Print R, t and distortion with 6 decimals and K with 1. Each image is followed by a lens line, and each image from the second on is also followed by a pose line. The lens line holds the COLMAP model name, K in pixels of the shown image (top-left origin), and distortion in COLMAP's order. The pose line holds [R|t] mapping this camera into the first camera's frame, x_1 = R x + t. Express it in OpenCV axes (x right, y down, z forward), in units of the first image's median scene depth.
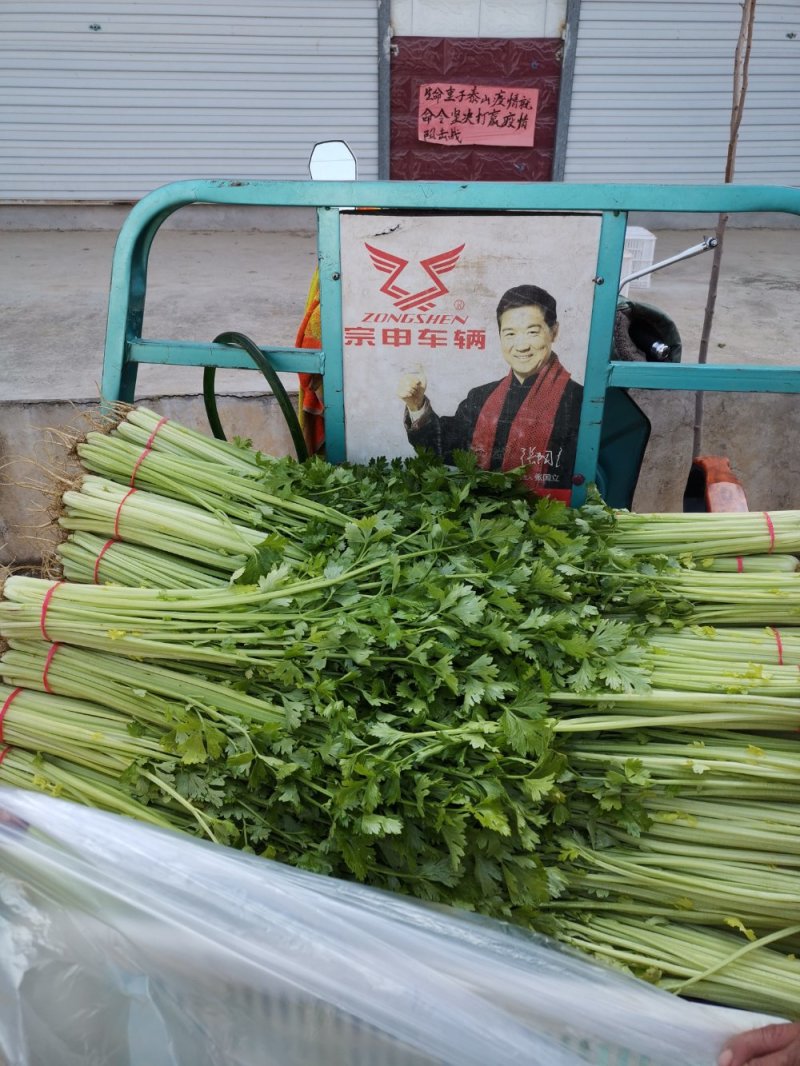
lens RADIAL K [[802.7, 0, 433.9], [0, 802.7, 634.6], [0, 0, 1]] dist [0.016259, -0.005402]
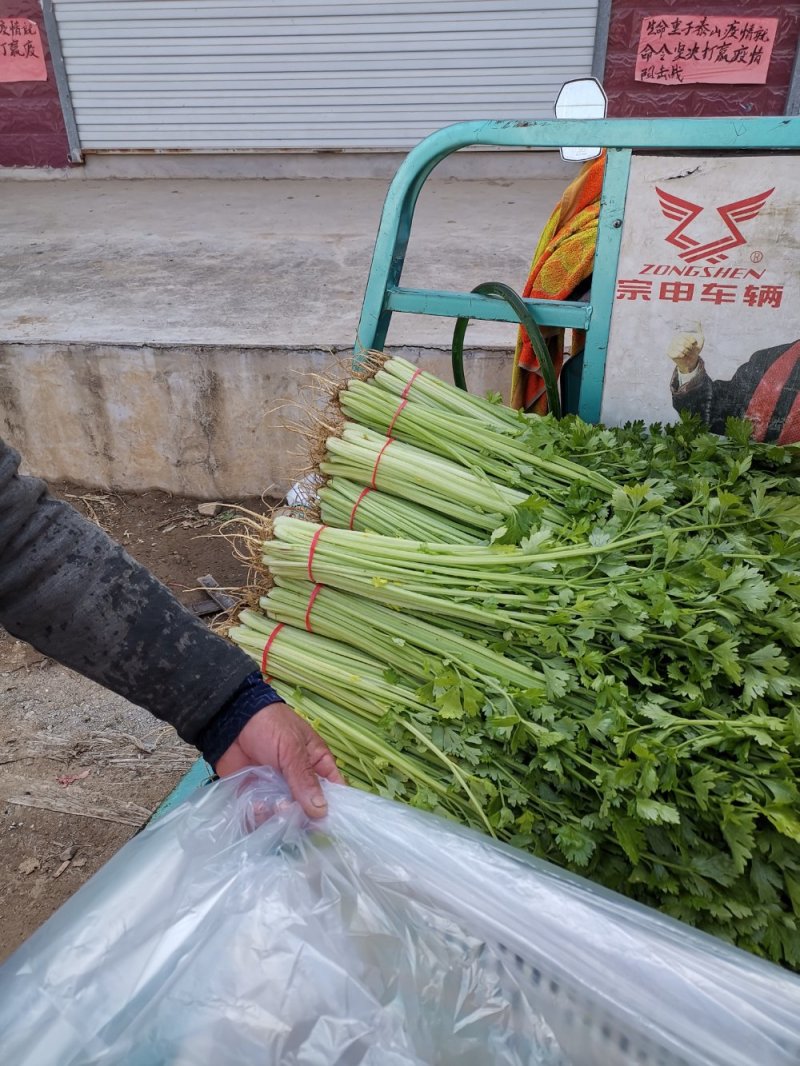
lens RADIAL K [[785.9, 0, 398.4], [0, 785.9, 639.5], [0, 0, 1]] dist [0.027700, -0.013889]
pose [[0.974741, 0.114426, -0.191797, -0.162204], [-0.102722, 0.992249, 0.069928, -0.000460], [0.198312, -0.048460, 0.978940, 0.019776]]
